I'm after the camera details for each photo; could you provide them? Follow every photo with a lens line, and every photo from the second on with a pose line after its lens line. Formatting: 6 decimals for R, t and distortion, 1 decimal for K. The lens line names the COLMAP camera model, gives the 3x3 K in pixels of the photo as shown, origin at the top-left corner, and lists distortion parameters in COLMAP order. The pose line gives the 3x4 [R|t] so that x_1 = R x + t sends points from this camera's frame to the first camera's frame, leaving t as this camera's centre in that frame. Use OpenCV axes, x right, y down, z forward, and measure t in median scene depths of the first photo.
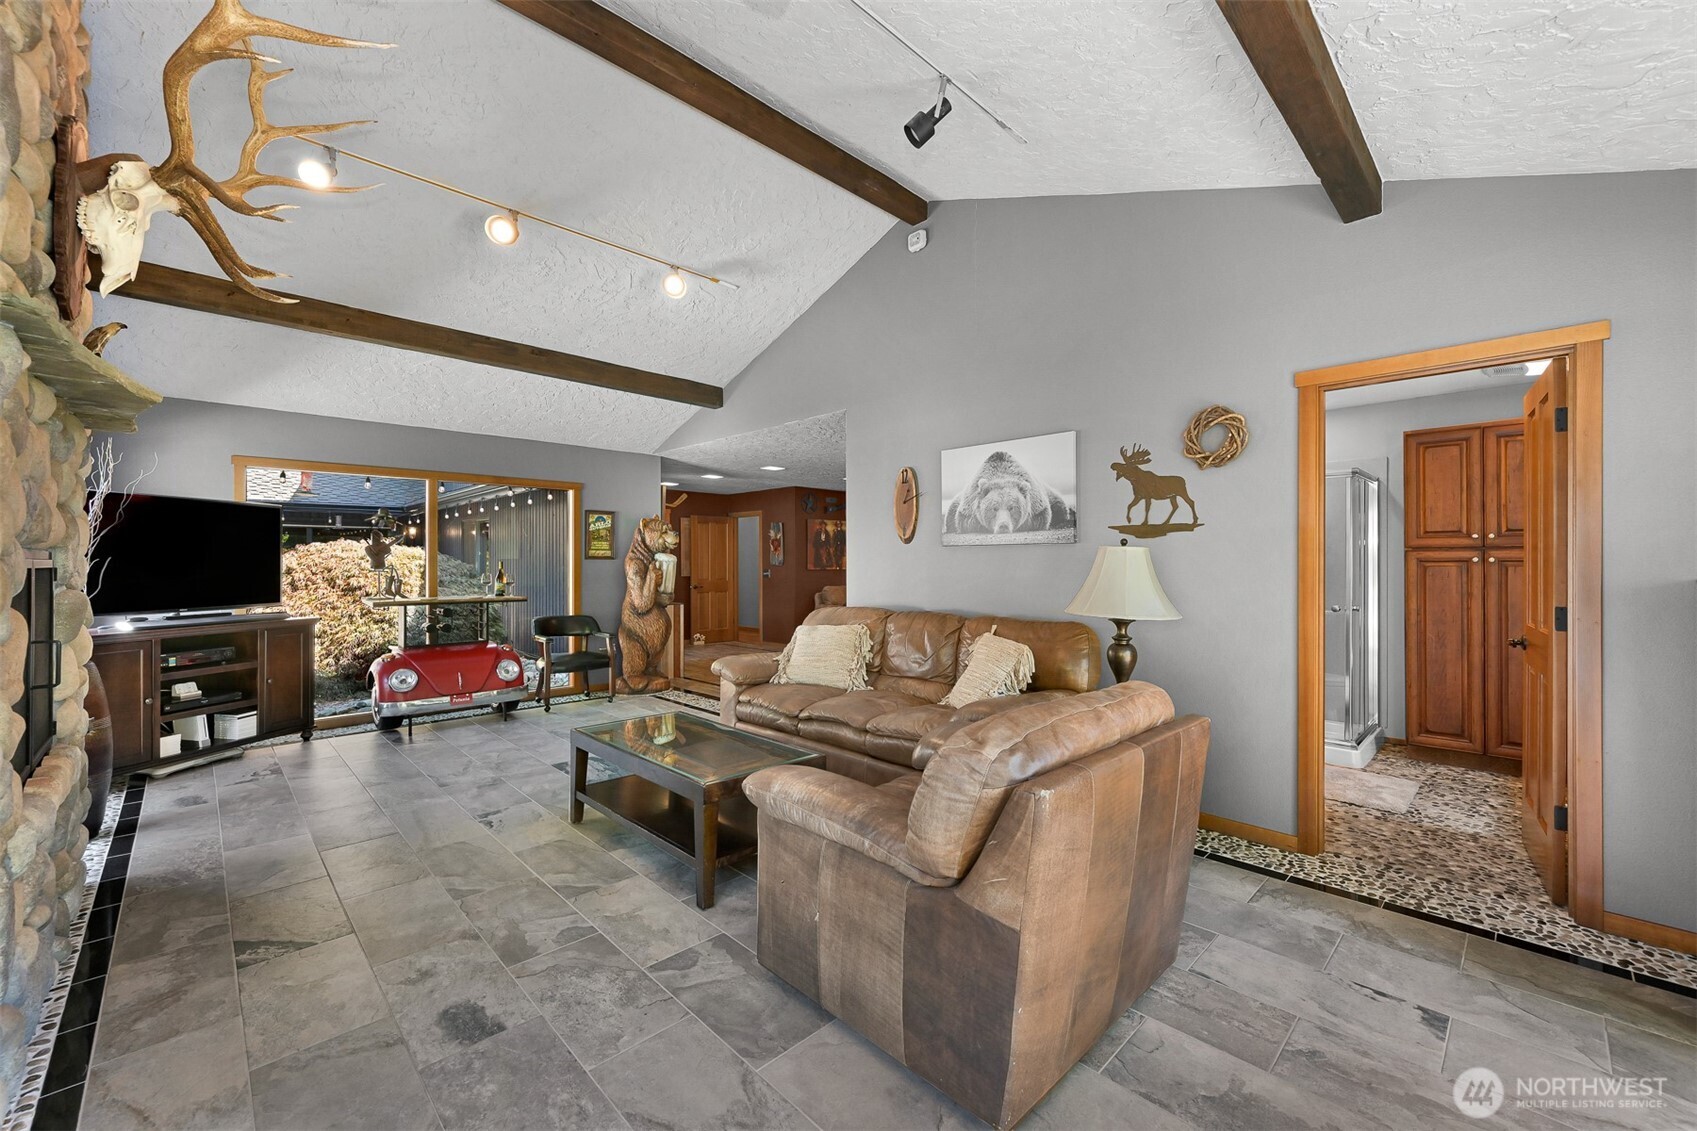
lens RADIAL K [[672.1, 0, 856.0], [0, 672.1, 564.9], [0, 0, 1]] dist [-0.001287, -0.000241]
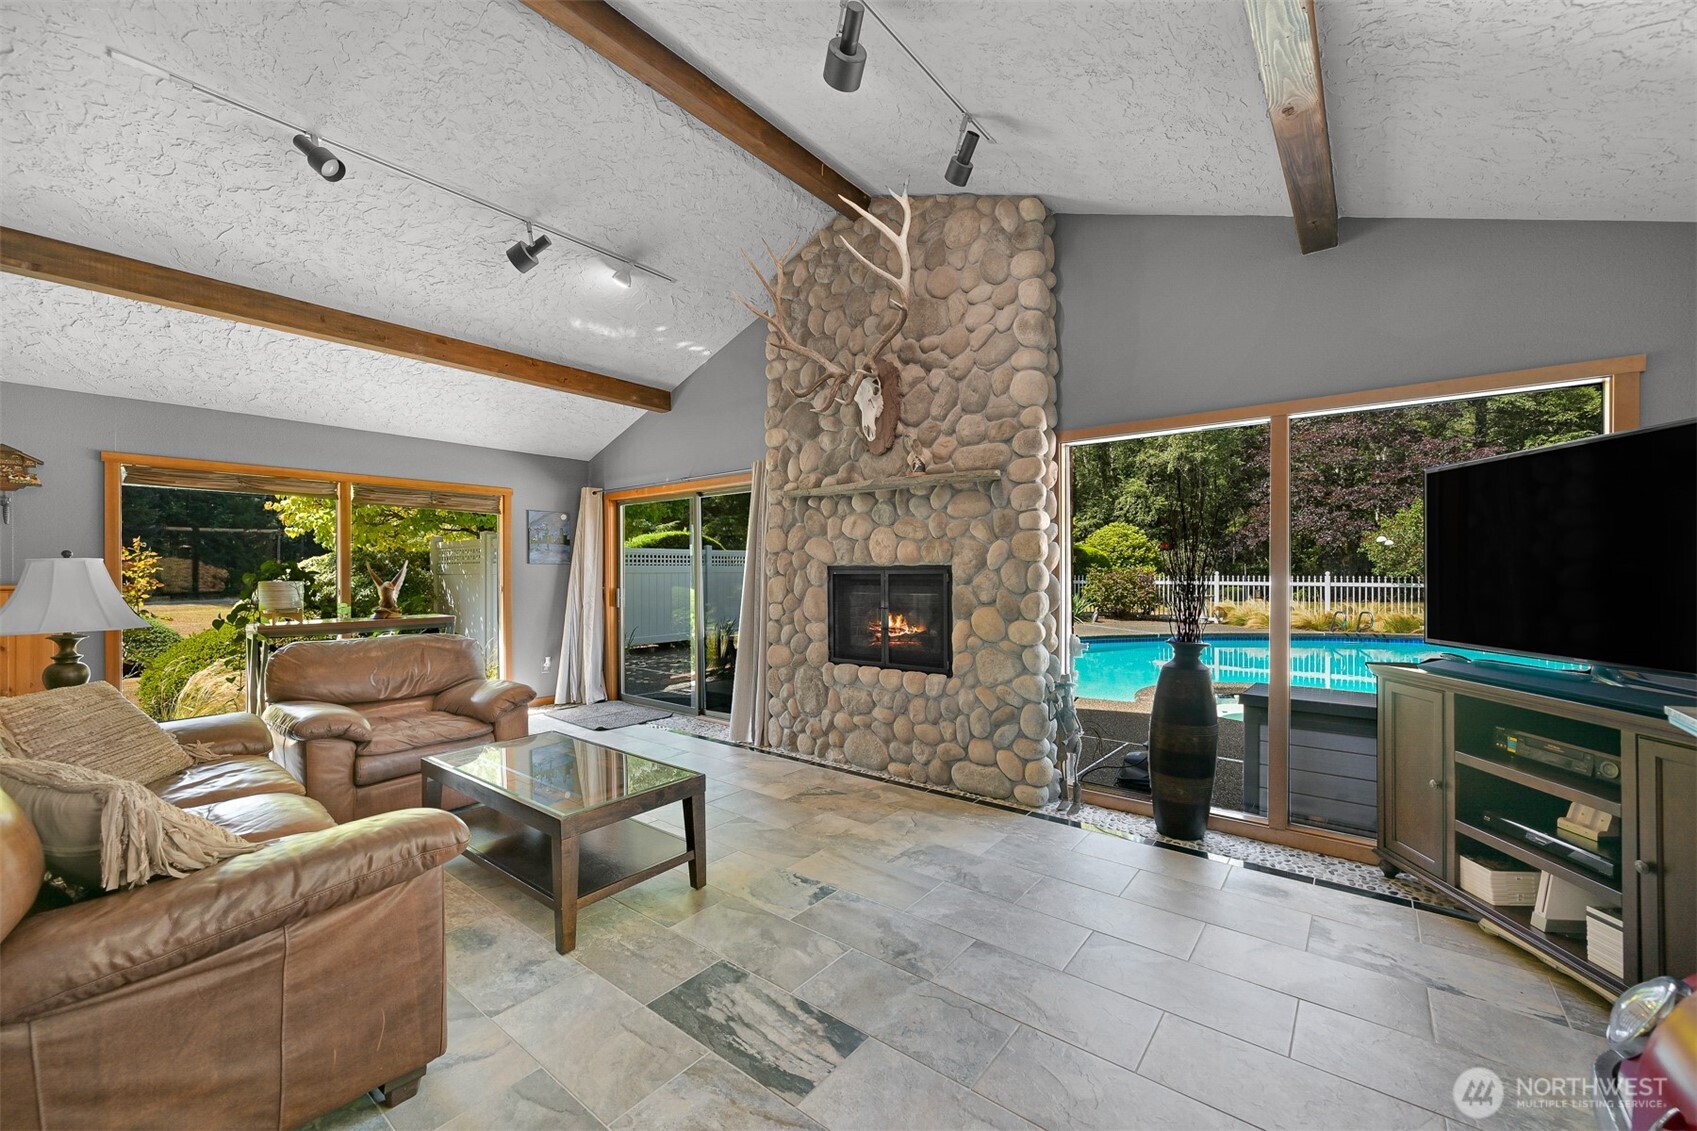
lens RADIAL K [[672.1, 0, 856.0], [0, 672.1, 564.9], [0, 0, 1]] dist [-0.001287, -0.000241]
pose [[-0.992608, 0.003867, -0.121302, -0.506785], [0.004859, 0.999957, -0.007887, -0.003560], [0.121266, -0.008418, -0.992584, 1.835606]]
